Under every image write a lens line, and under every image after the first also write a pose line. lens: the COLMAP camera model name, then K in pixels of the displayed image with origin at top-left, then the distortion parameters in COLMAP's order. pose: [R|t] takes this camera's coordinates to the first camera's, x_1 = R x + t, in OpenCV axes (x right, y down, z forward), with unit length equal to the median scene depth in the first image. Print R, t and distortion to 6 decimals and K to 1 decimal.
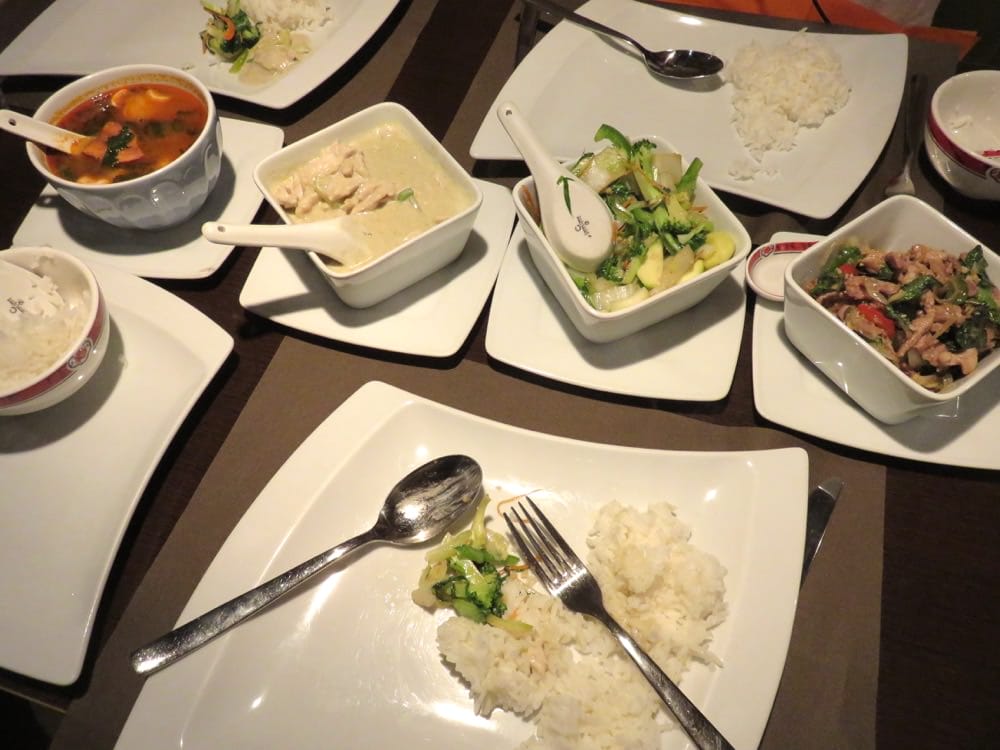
lens RADIAL K [[744.0, 0, 500.0], [0, 744.0, 375.0], [0, 0, 1]] dist [-0.002866, -0.005076]
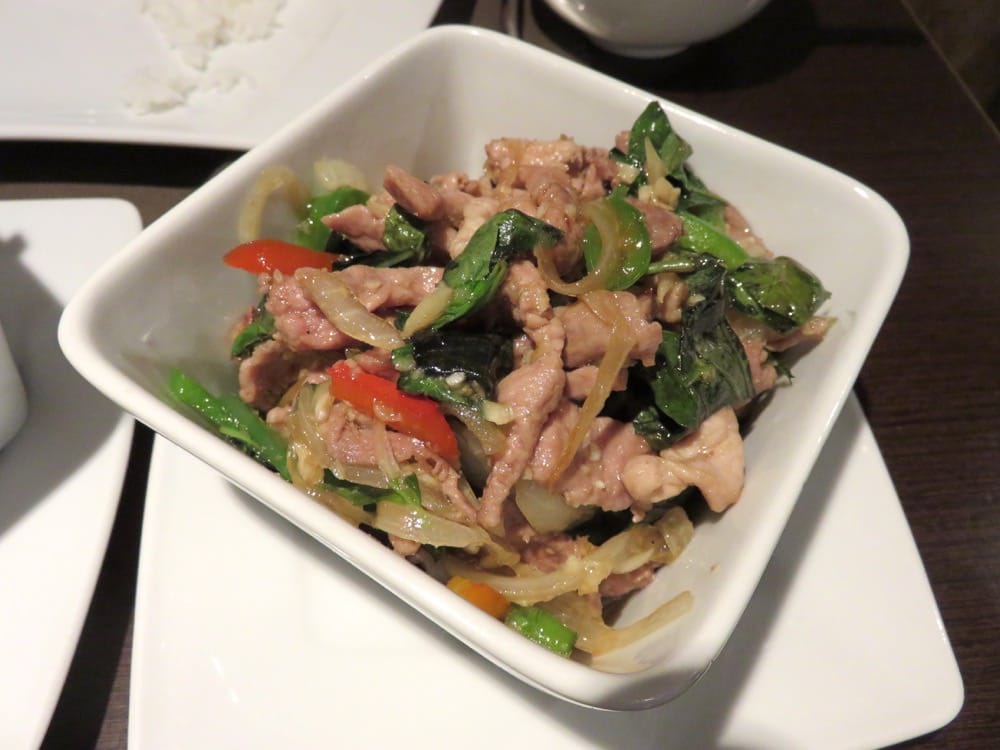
lens RADIAL K [[744.0, 0, 500.0], [0, 744.0, 375.0], [0, 0, 1]] dist [-0.002866, -0.005076]
pose [[0.932364, -0.275364, 0.234246, 0.487747], [0.285627, 0.958285, -0.010378, -0.072277], [-0.221617, 0.076583, 0.972122, 0.725499]]
